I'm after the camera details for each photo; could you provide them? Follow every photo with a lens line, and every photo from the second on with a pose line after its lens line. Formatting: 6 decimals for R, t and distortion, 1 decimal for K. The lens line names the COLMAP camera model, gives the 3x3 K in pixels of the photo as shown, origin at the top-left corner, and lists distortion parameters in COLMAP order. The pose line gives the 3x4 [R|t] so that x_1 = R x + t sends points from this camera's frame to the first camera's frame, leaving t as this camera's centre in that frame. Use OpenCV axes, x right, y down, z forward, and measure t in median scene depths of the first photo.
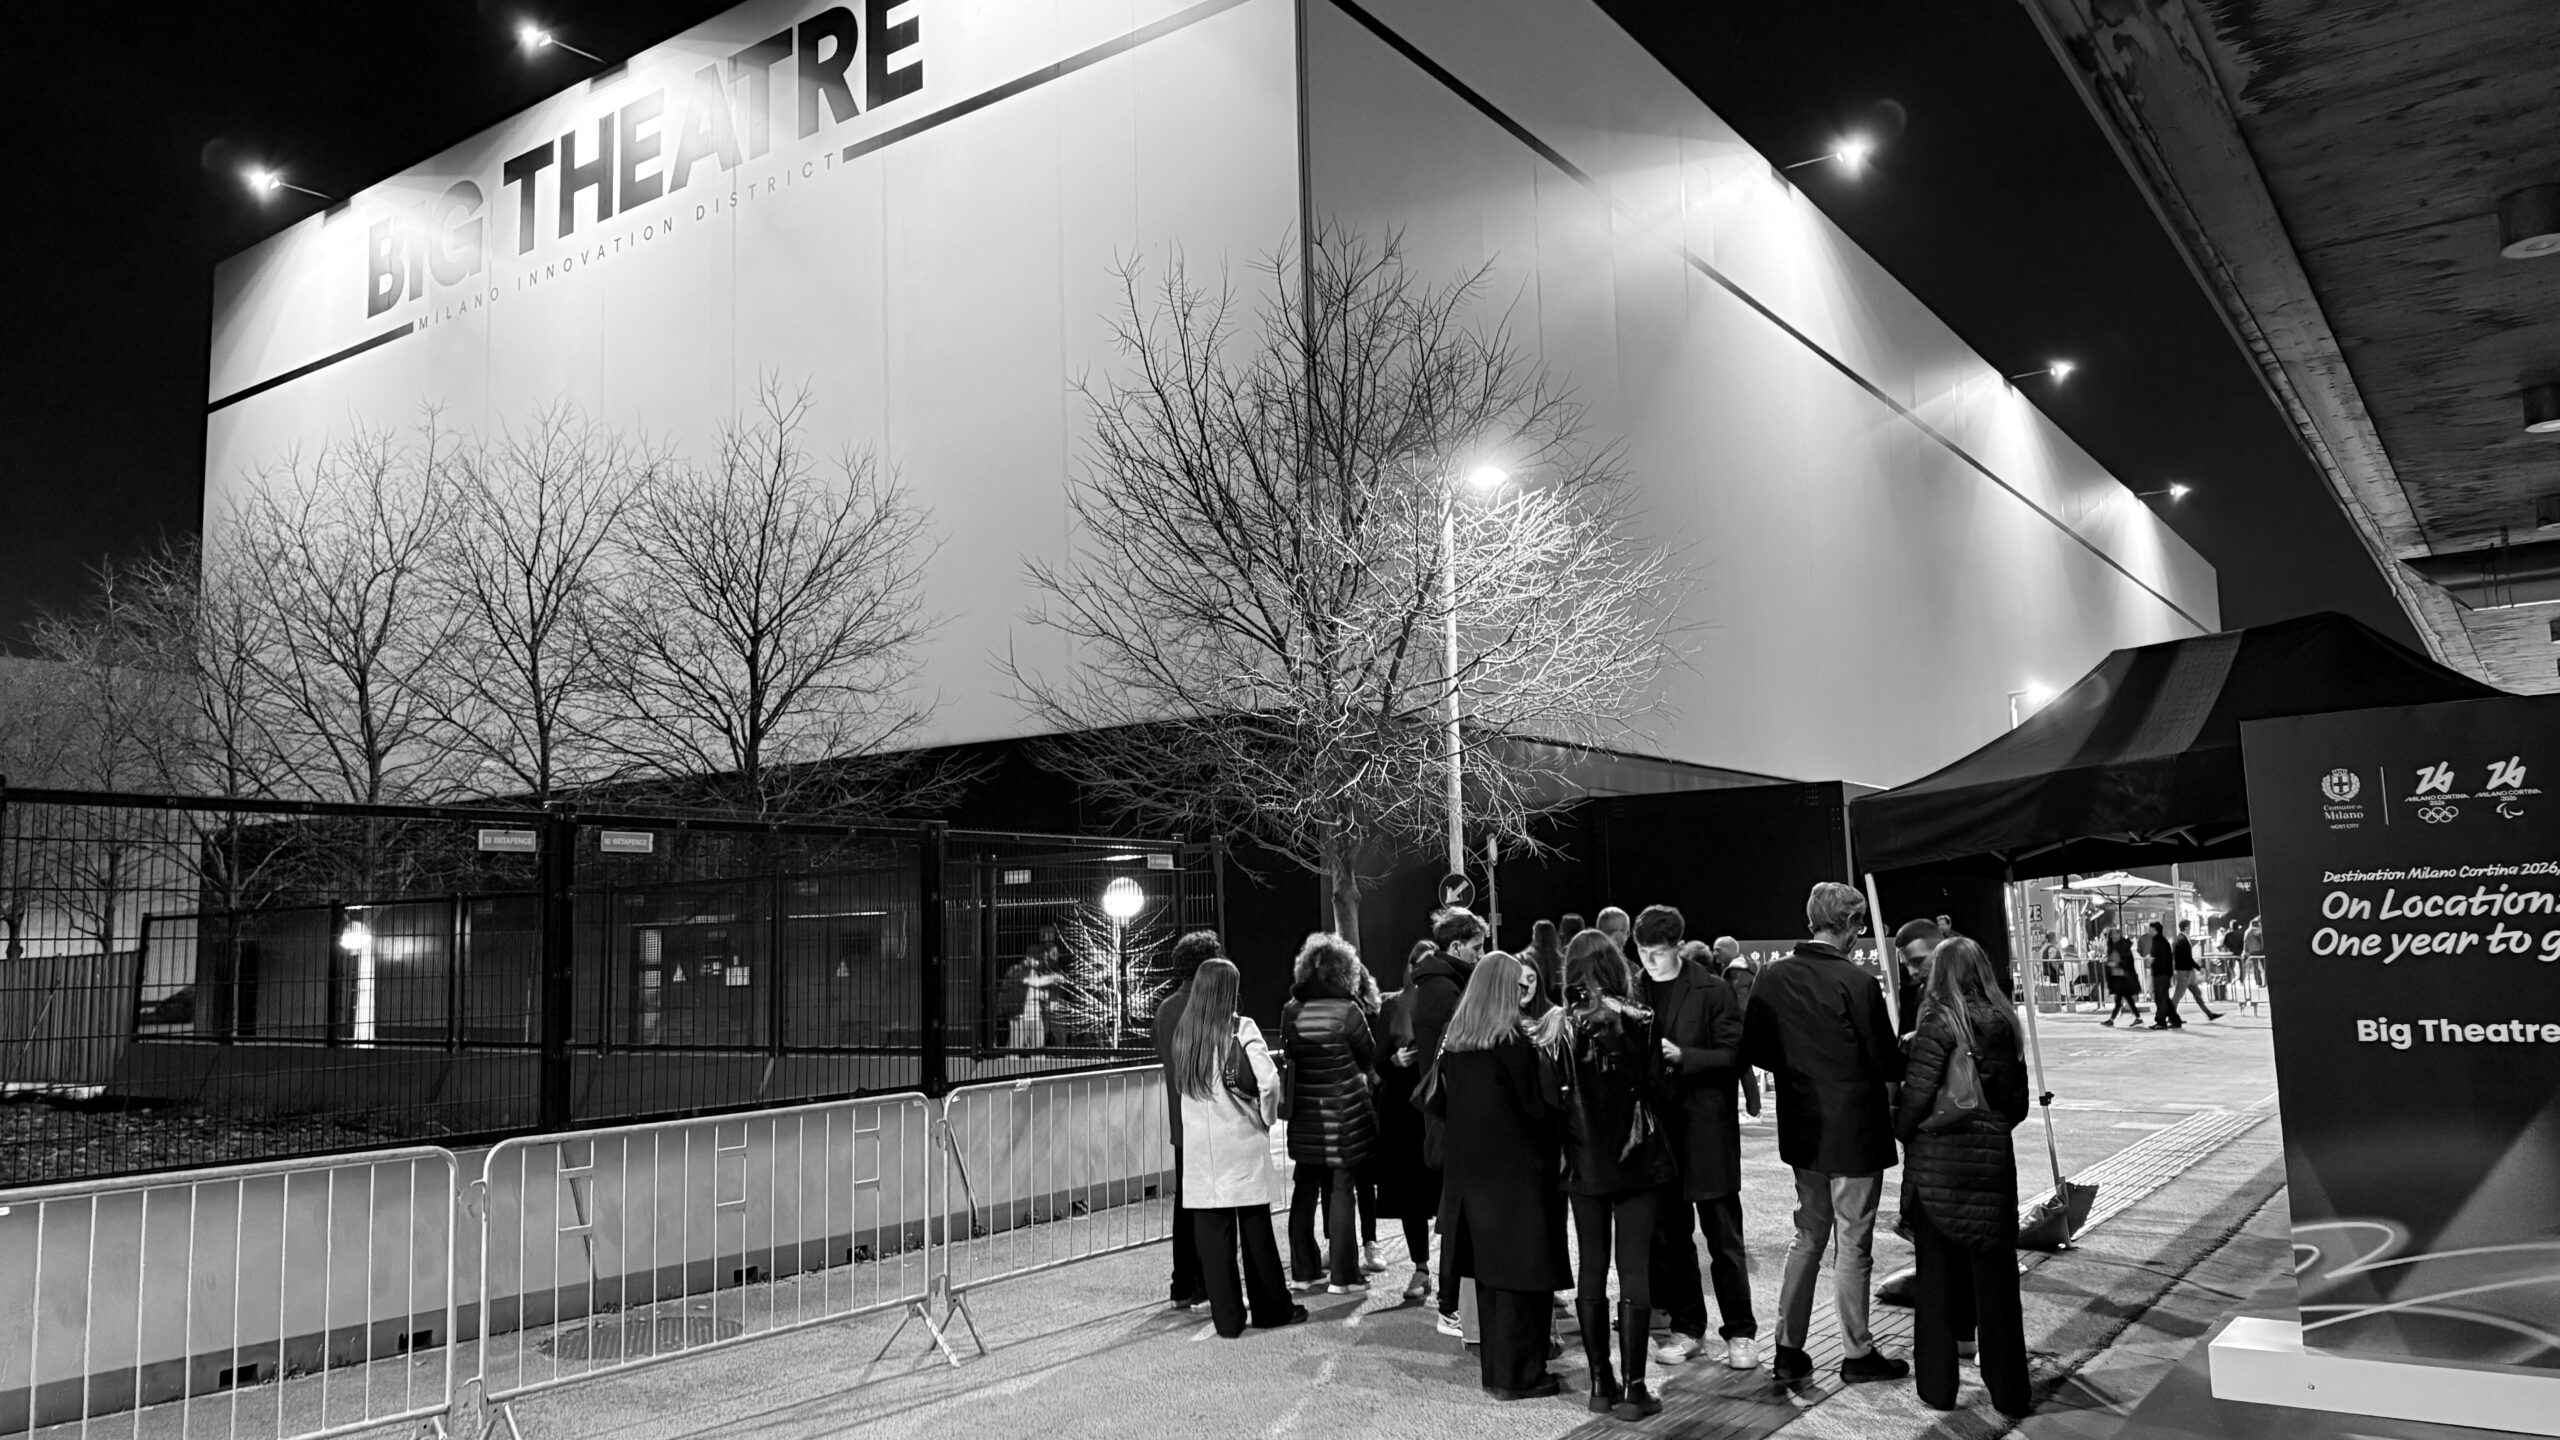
lens RADIAL K [[1798.1, 0, 1280.0], [0, 1798.1, 720.0], [0, 0, 1]] dist [0.057453, -0.072258]
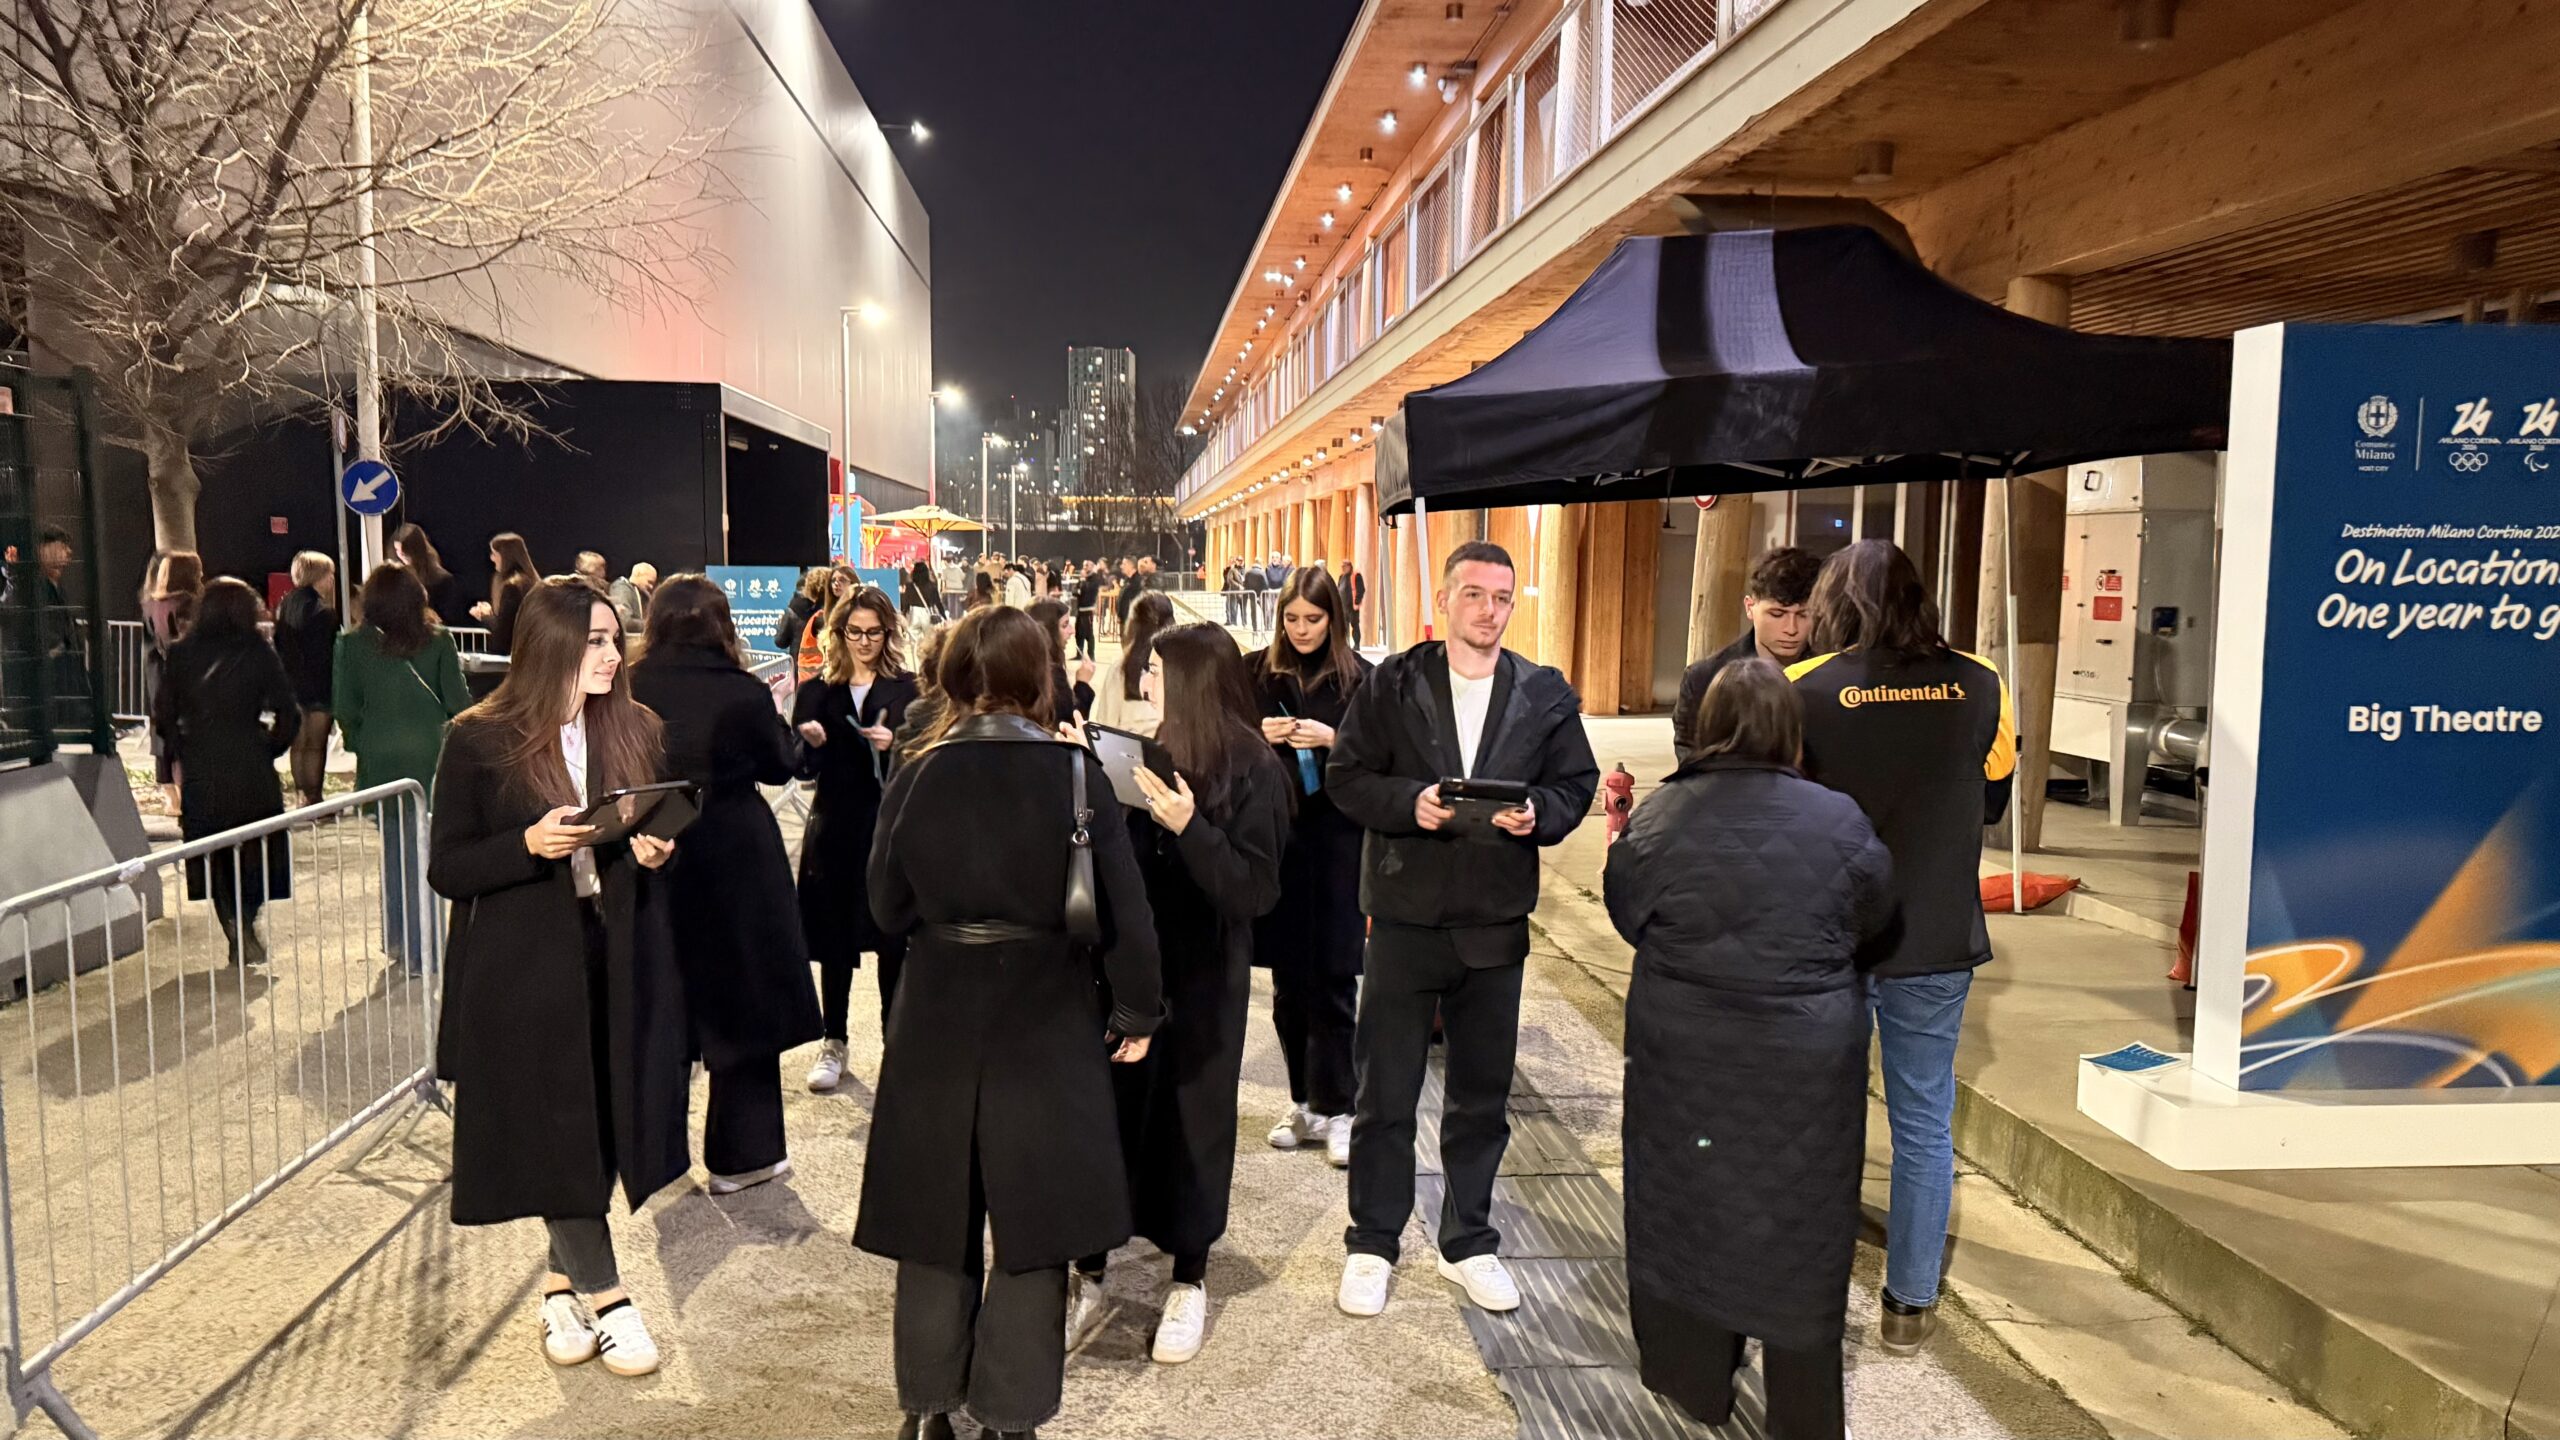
lens RADIAL K [[1798.1, 0, 1280.0], [0, 1798.1, 720.0], [0, 0, 1]] dist [0.057453, -0.072258]
pose [[0.751940, -0.026881, 0.658683, -0.315365], [-0.109359, 0.980238, 0.164845, 0.089830], [-0.650097, -0.195987, 0.734141, 0.720478]]
